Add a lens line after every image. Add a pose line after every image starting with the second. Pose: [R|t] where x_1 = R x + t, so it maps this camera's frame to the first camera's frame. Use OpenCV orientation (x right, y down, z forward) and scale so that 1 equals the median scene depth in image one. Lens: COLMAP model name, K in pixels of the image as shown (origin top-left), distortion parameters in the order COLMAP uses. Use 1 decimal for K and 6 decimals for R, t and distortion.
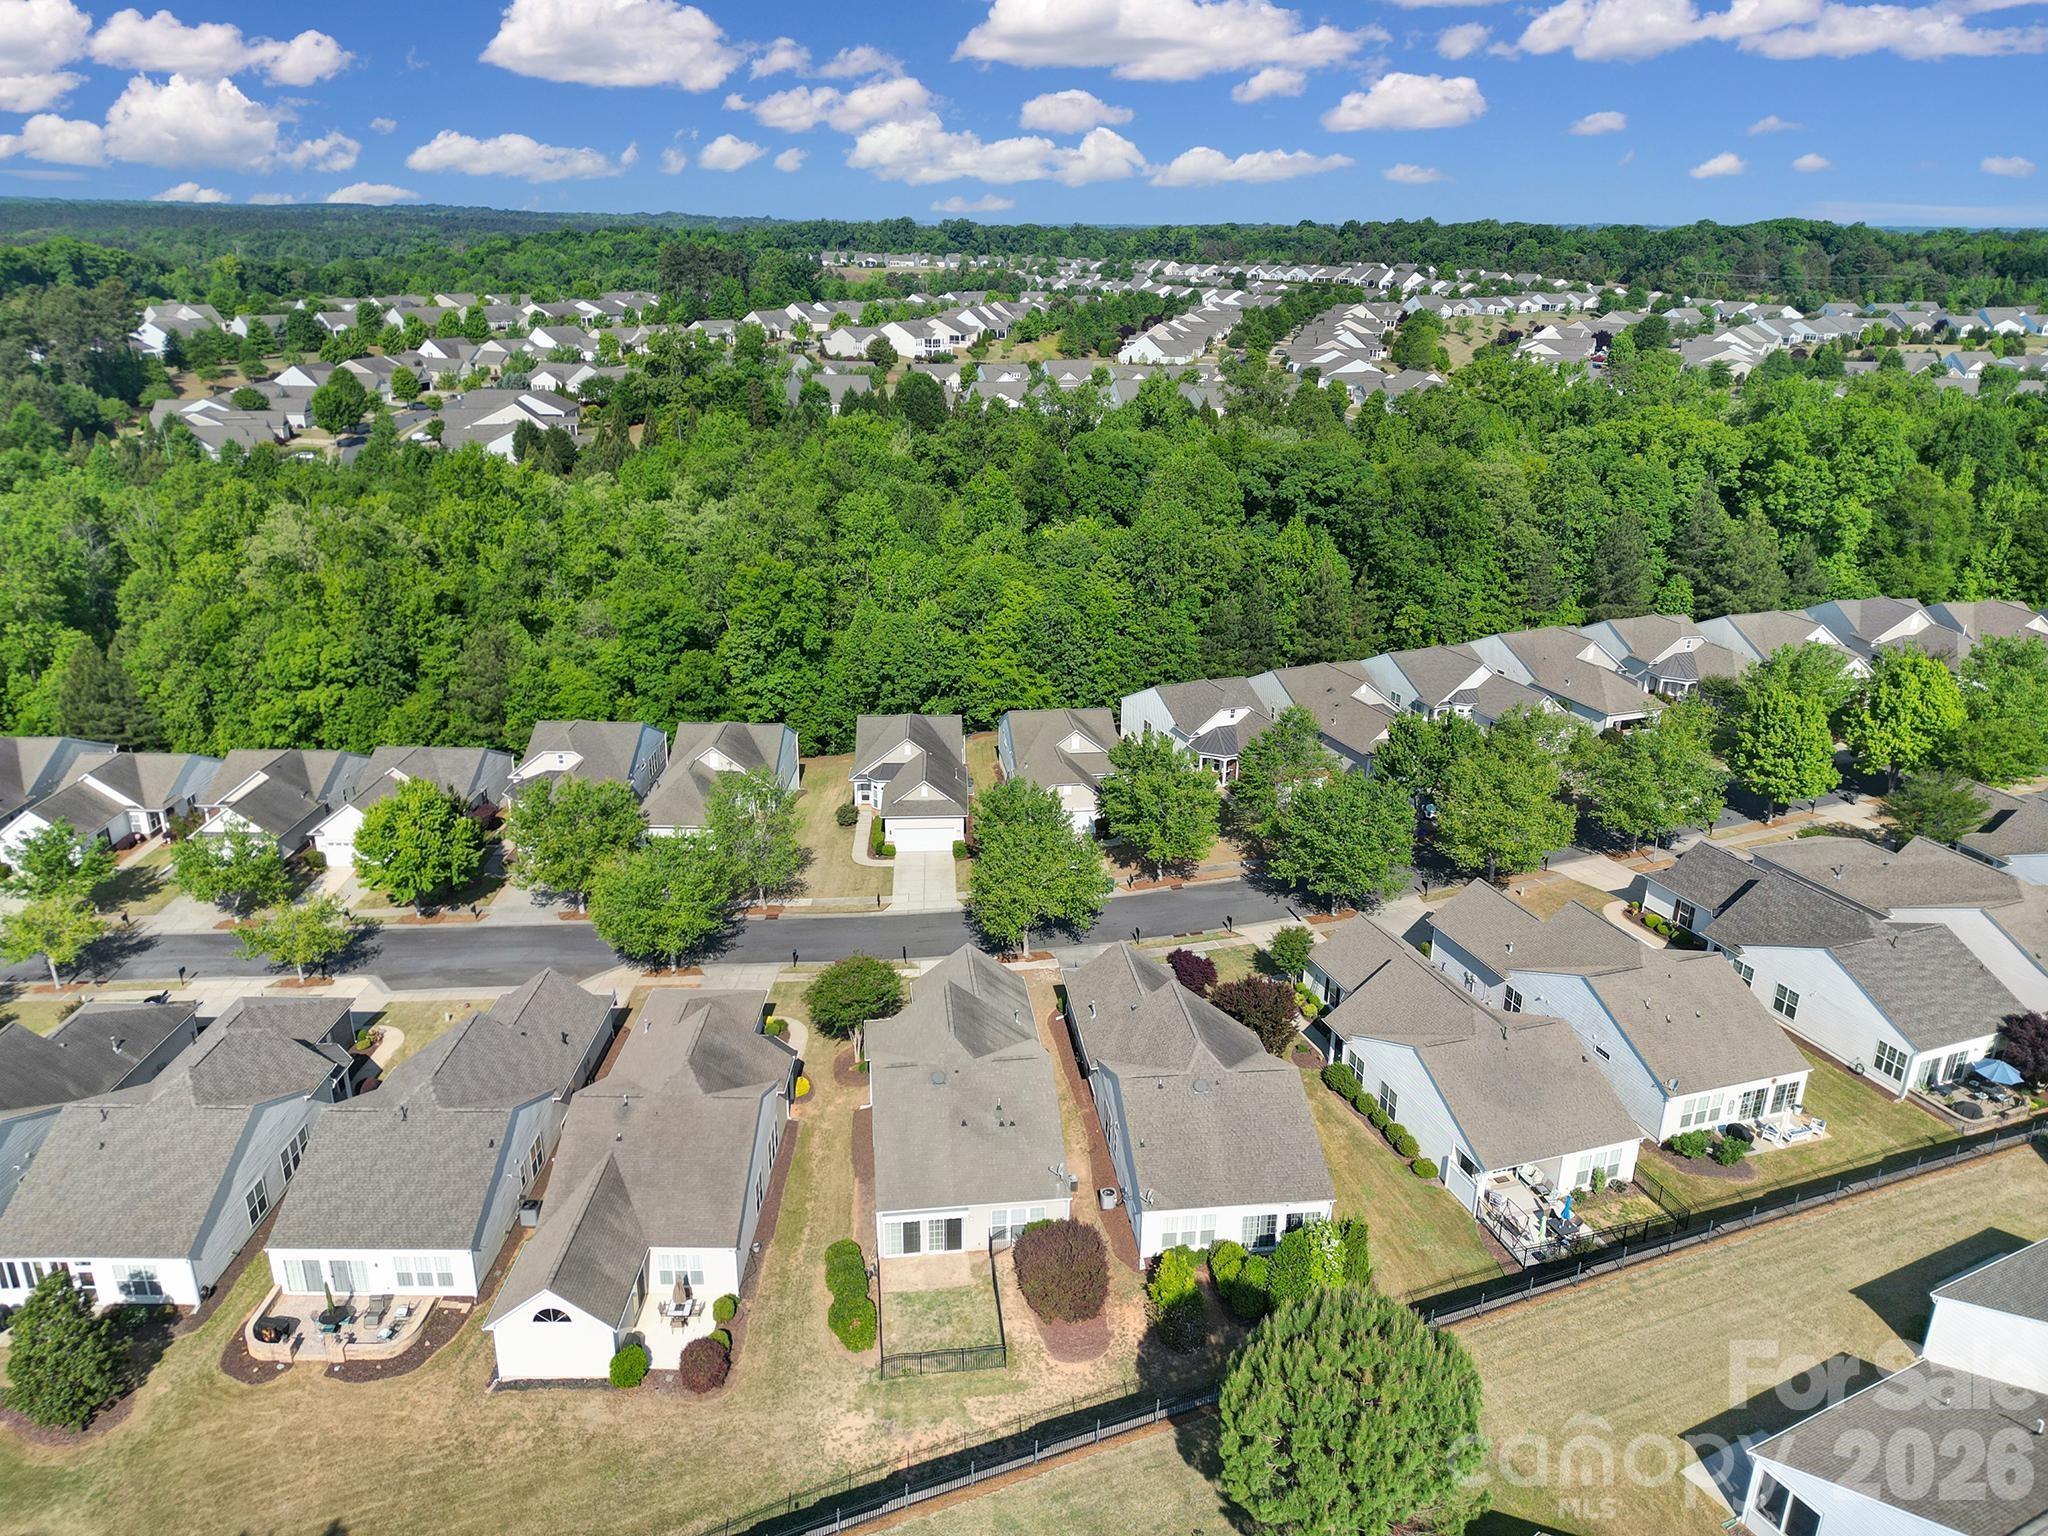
lens RADIAL K [[1581.0, 0, 1029.1], [0, 1581.0, 693.7], [0, 0, 1]] dist [0.110197, -0.194387]
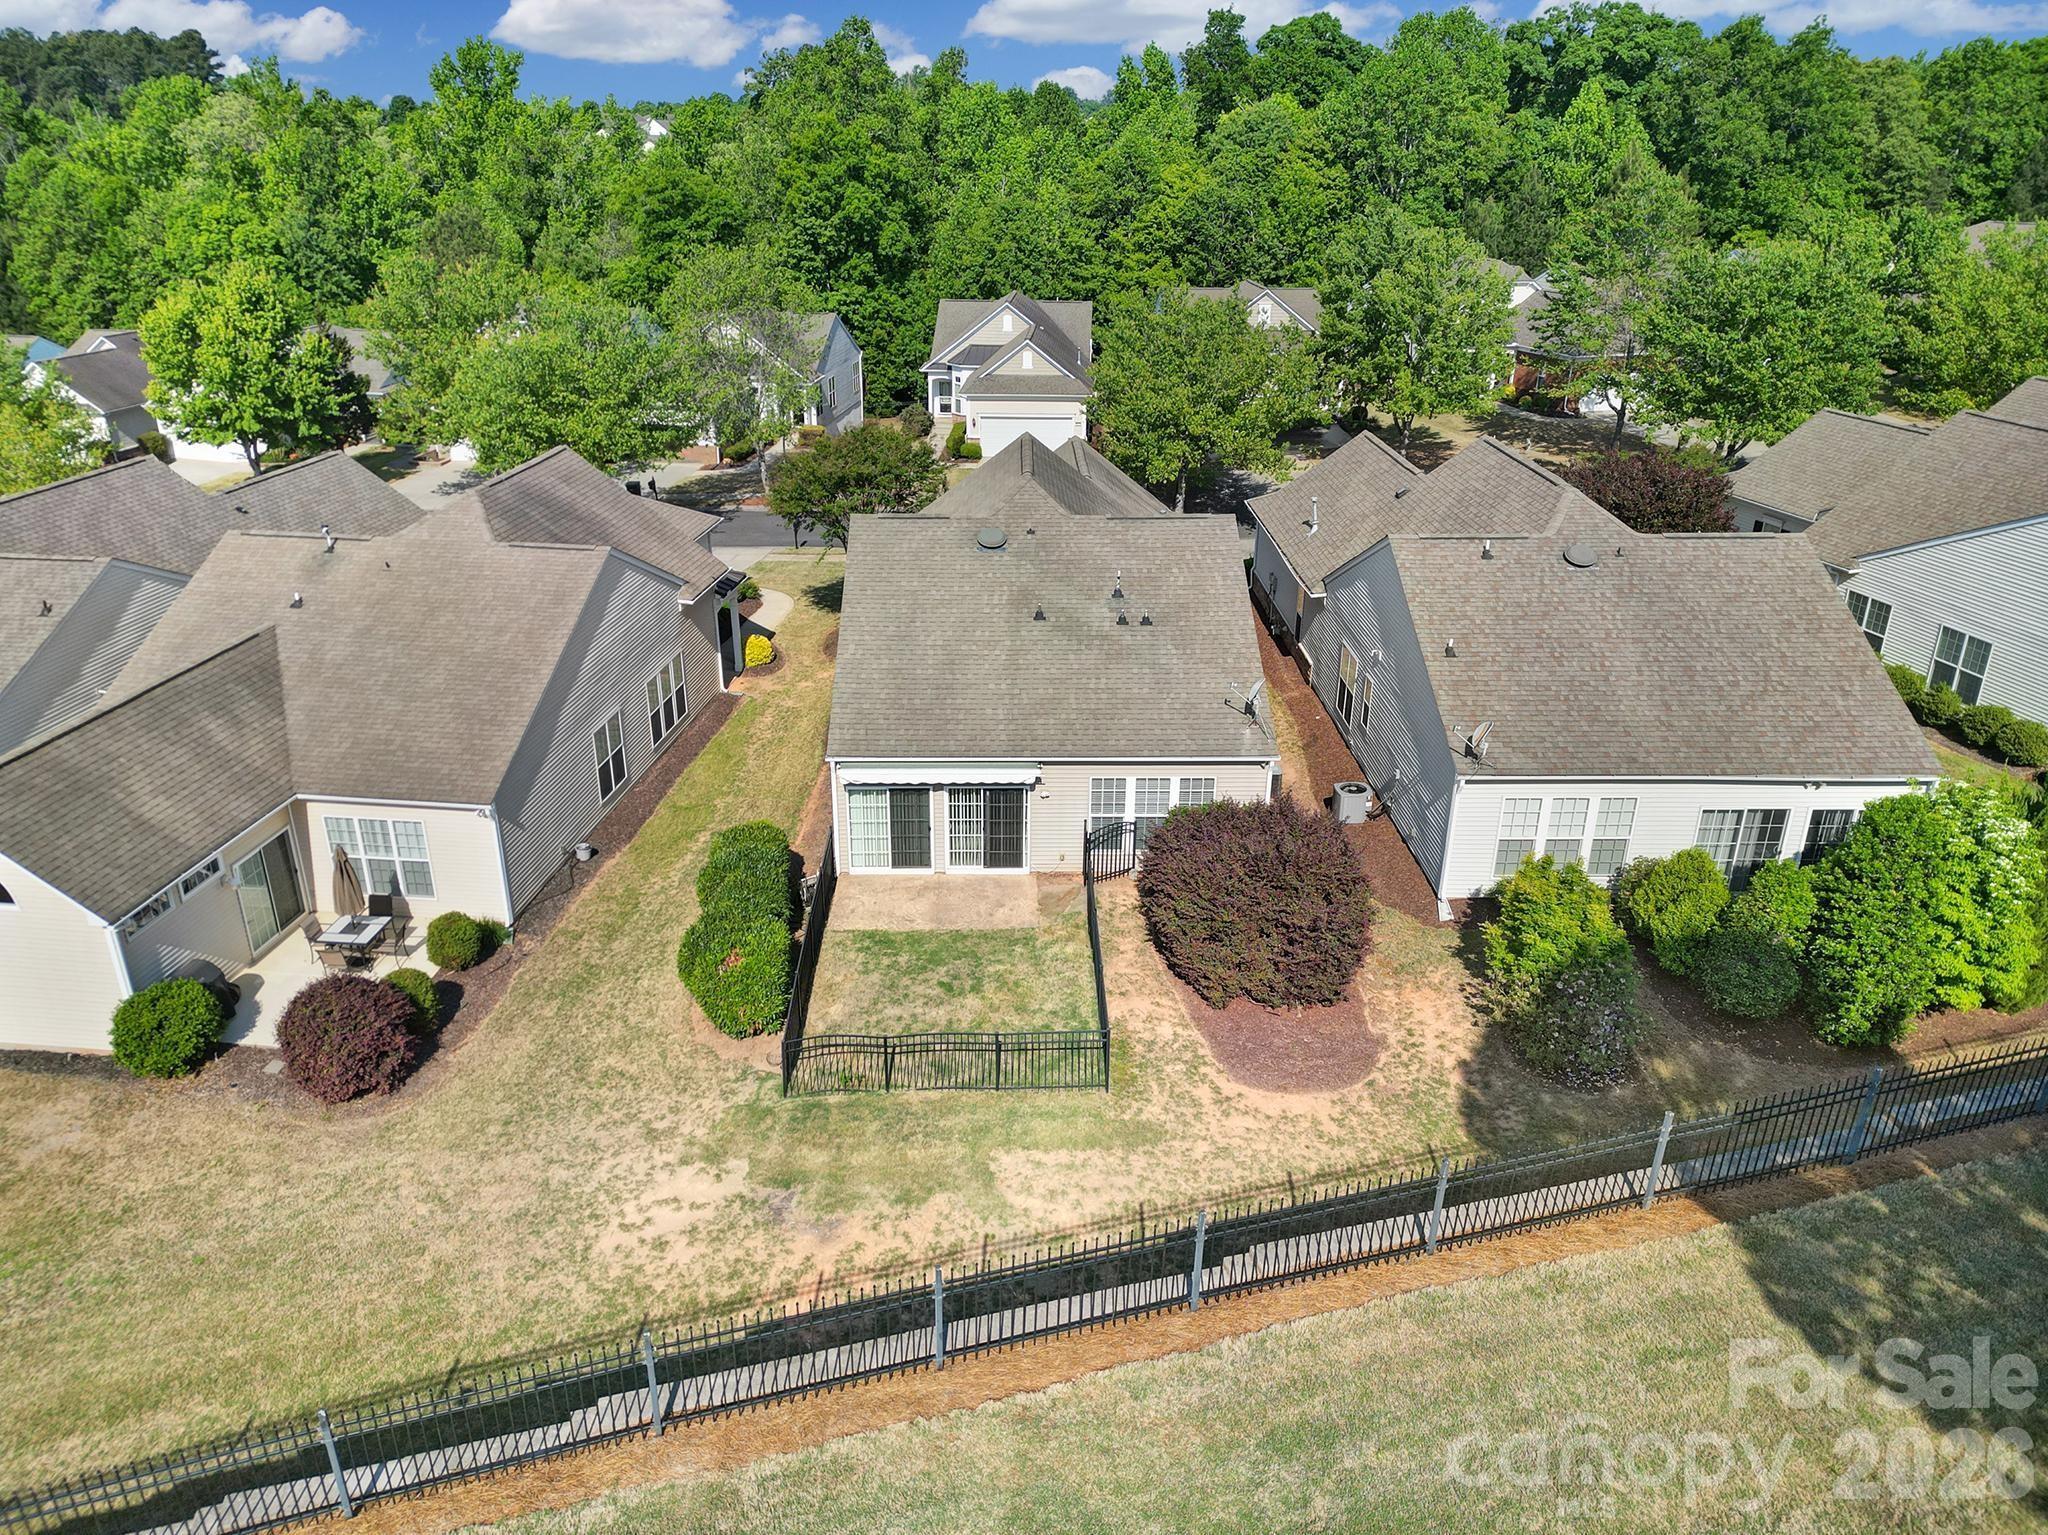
lens RADIAL K [[1447.9, 0, 1024.0], [0, 1447.9, 767.5], [0, 0, 1]] dist [0.068272, -0.085251]
pose [[0.994148, 0.037220, -0.101415, -0.001972], [-0.032448, 0.998305, 0.048304, 0.302471], [0.103041, -0.044731, 0.993671, 0.606012]]
